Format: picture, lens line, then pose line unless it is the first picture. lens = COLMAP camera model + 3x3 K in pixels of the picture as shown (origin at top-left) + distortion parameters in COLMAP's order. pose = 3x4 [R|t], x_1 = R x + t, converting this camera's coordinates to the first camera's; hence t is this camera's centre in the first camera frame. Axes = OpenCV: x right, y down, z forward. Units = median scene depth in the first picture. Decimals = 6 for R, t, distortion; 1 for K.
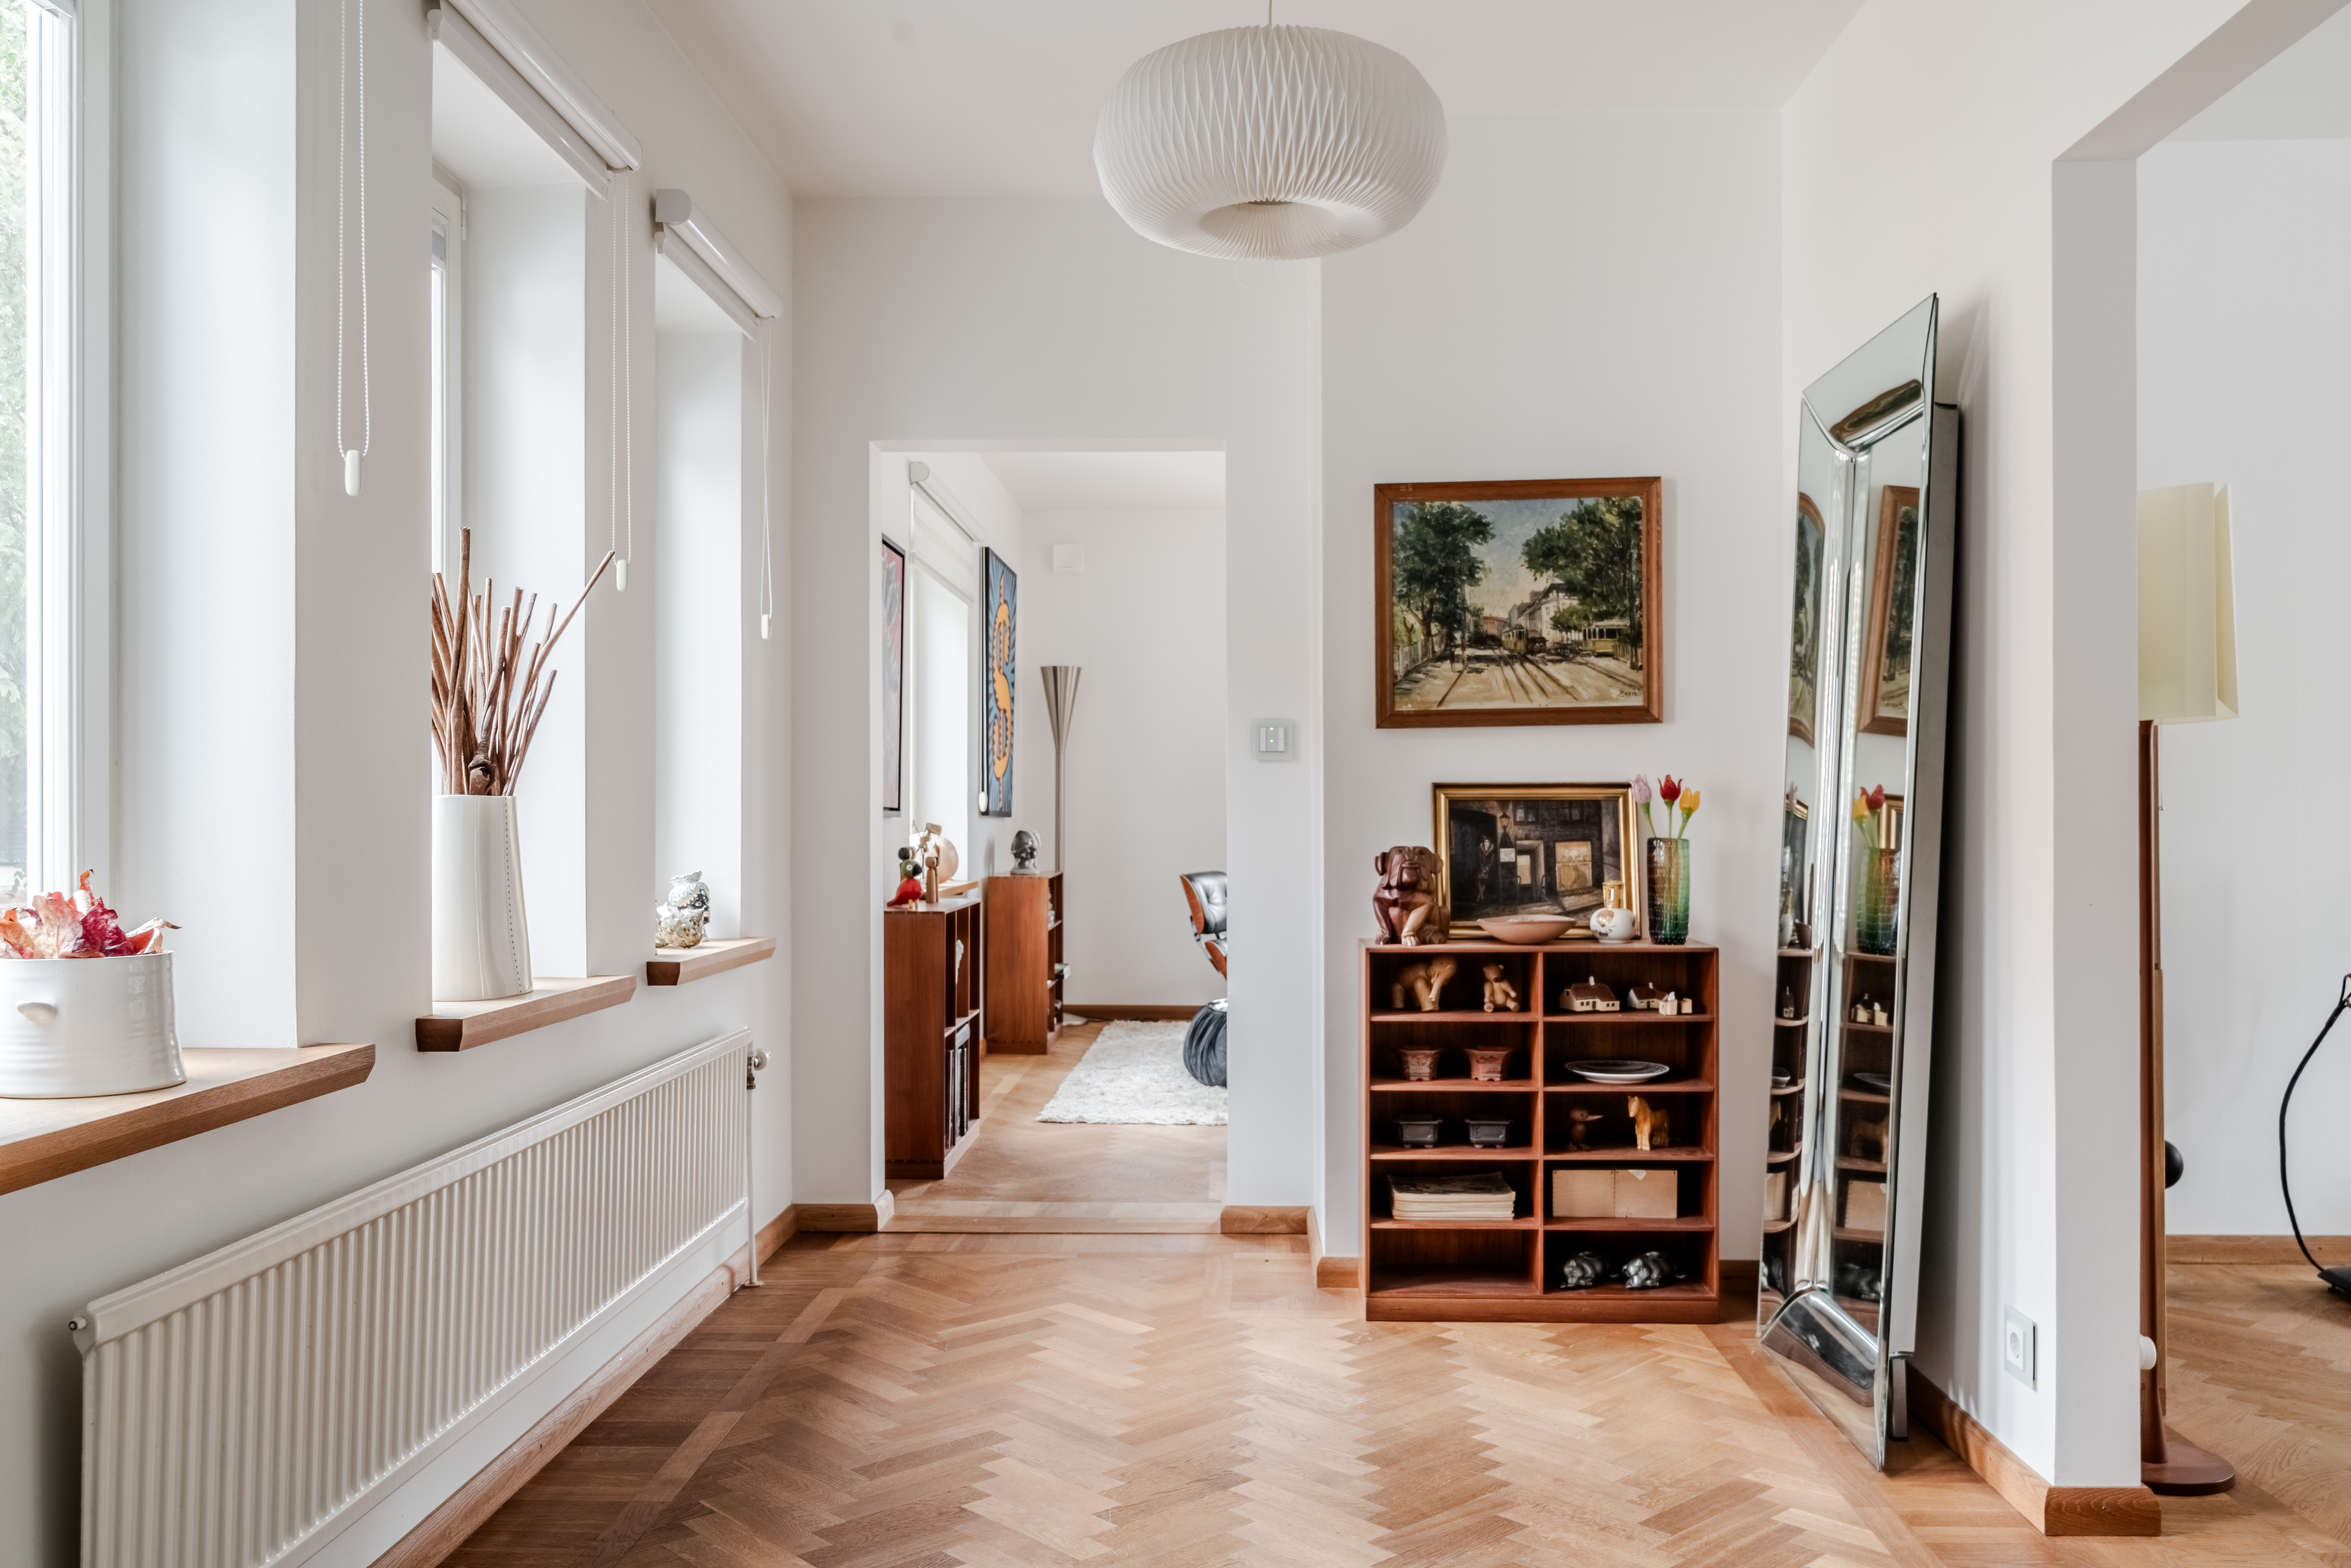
lens RADIAL K [[1865.5, 0, 1172.5], [0, 1865.5, 780.3], [0, 0, 1]] dist [0.005575, 0.001857]
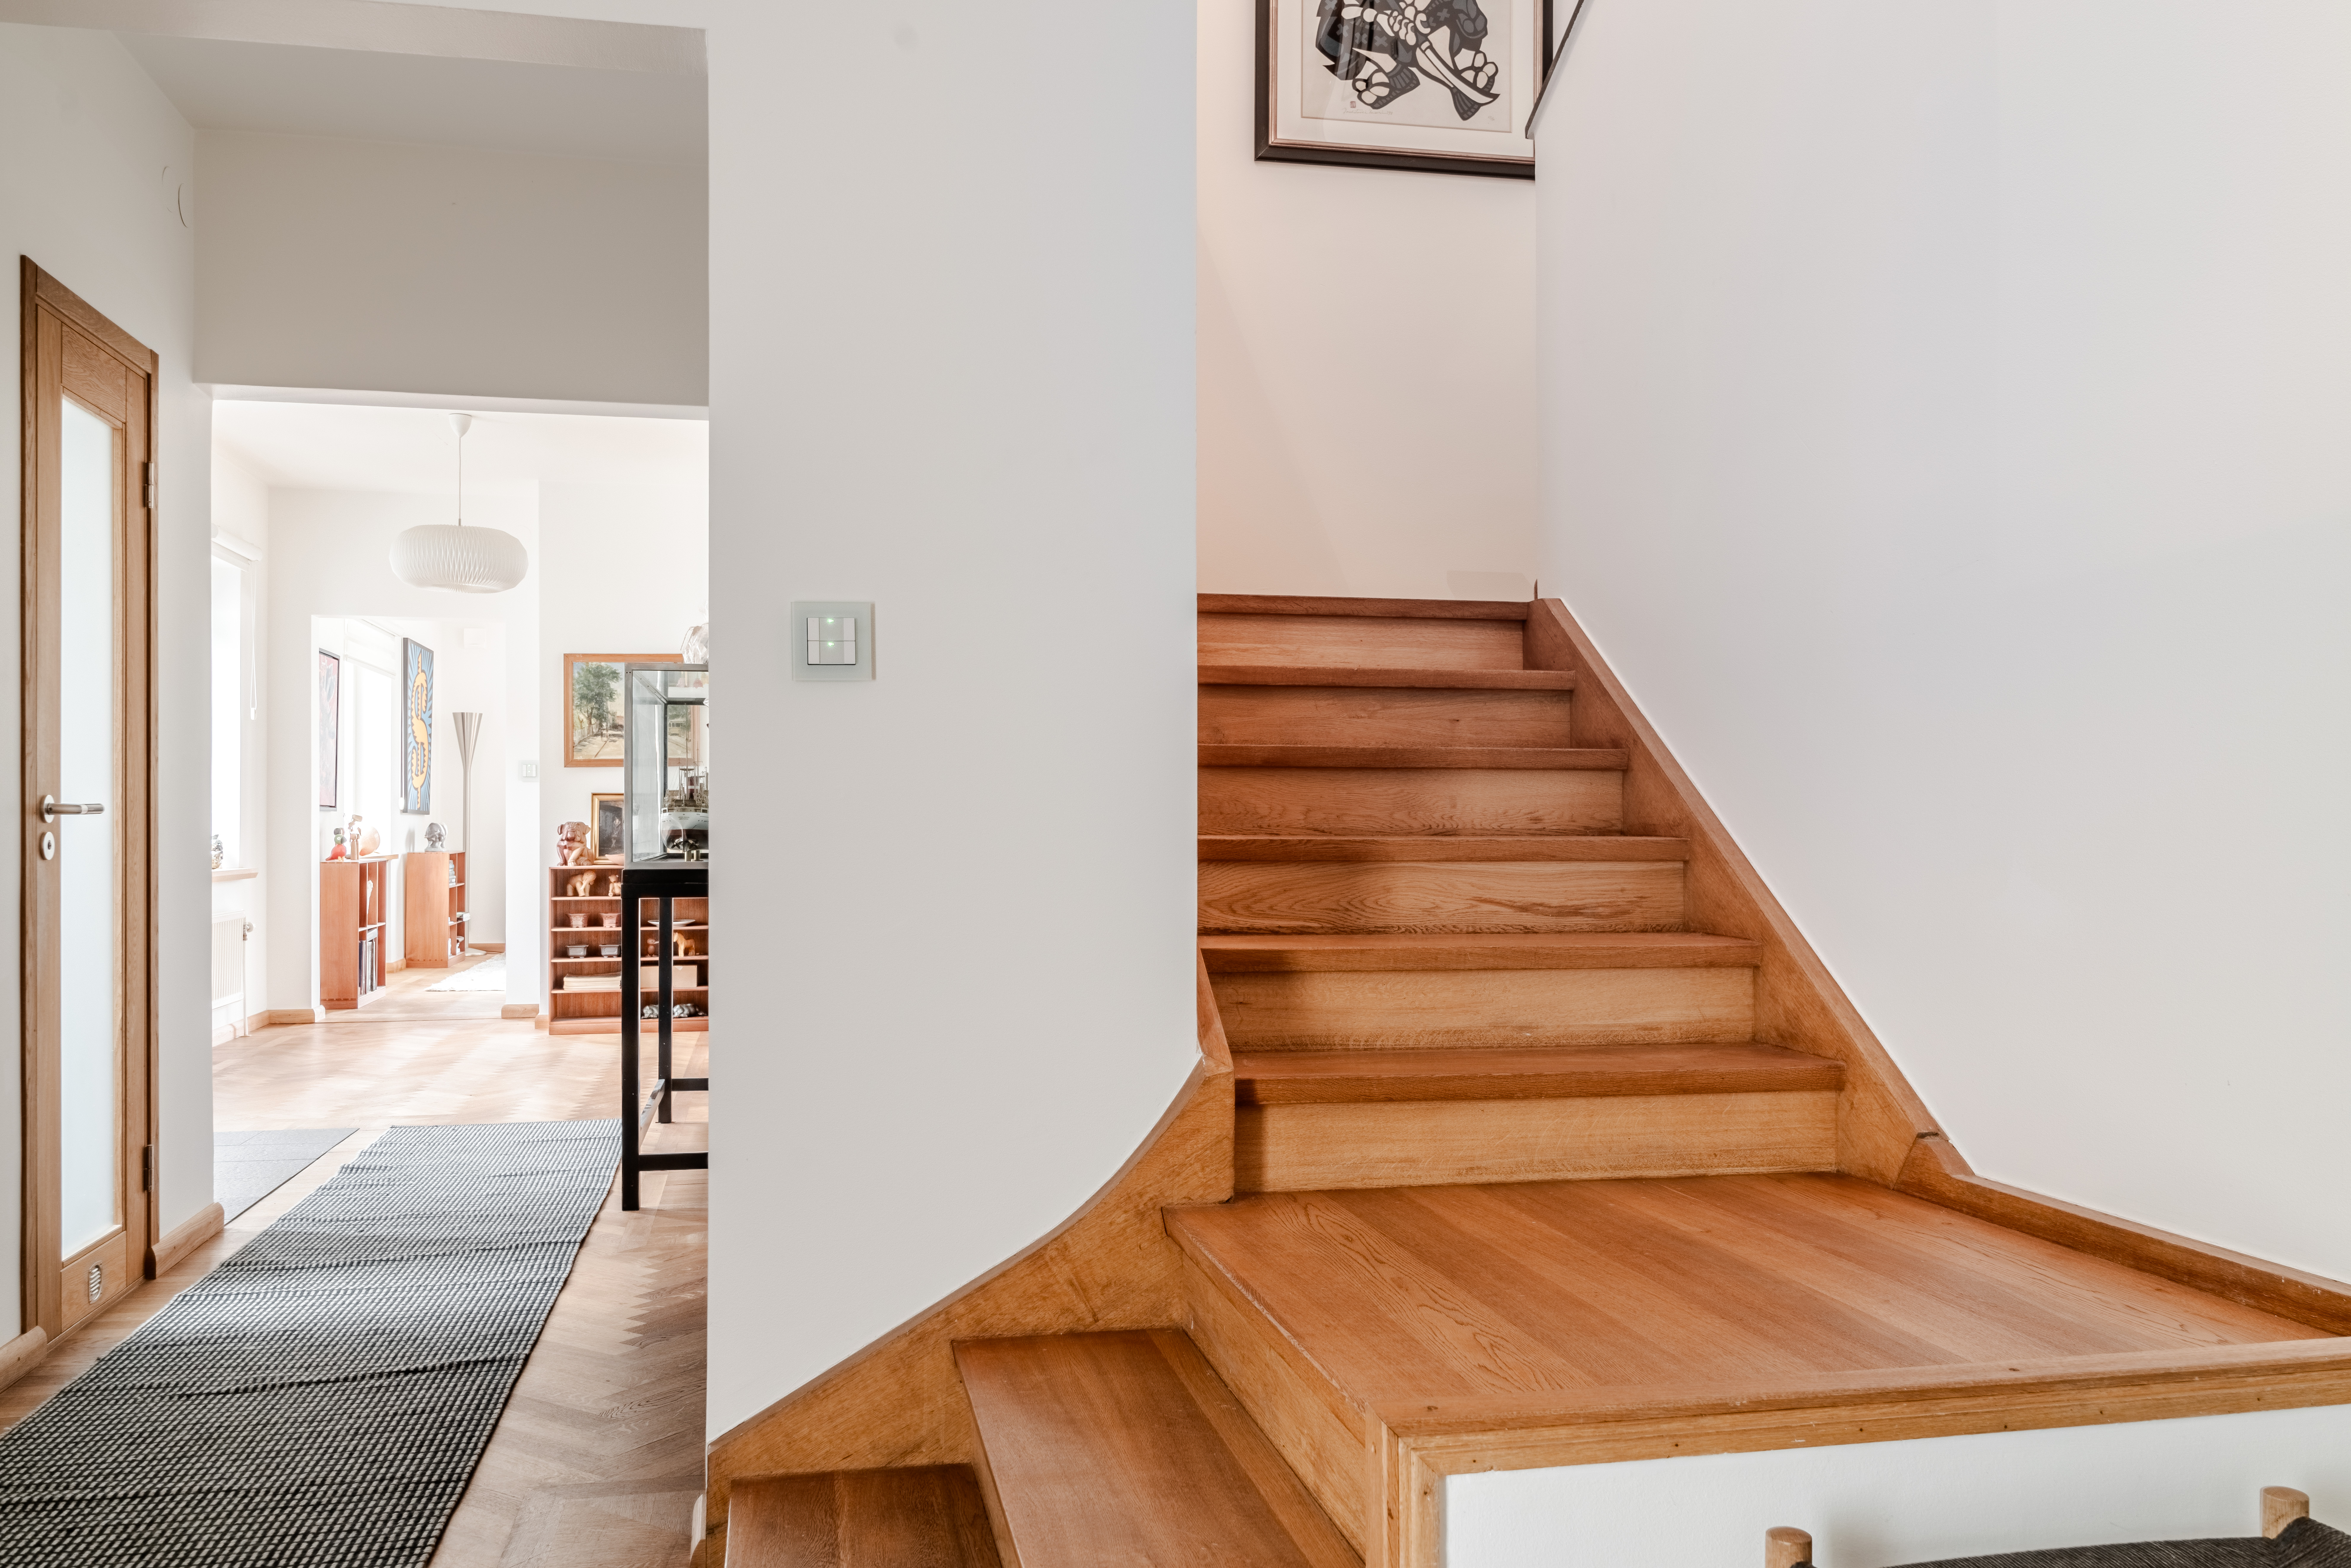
lens RADIAL K [[1865.5, 0, 1183.1], [0, 1865.5, 794.9], [0, 0, 1]] dist [0.005575, 0.001857]
pose [[0.968098, 0.002027, 0.250565, 0.259973], [-0.002857, 0.999992, 0.002950, -0.004322], [-0.250557, -0.003571, 0.968095, -1.258471]]
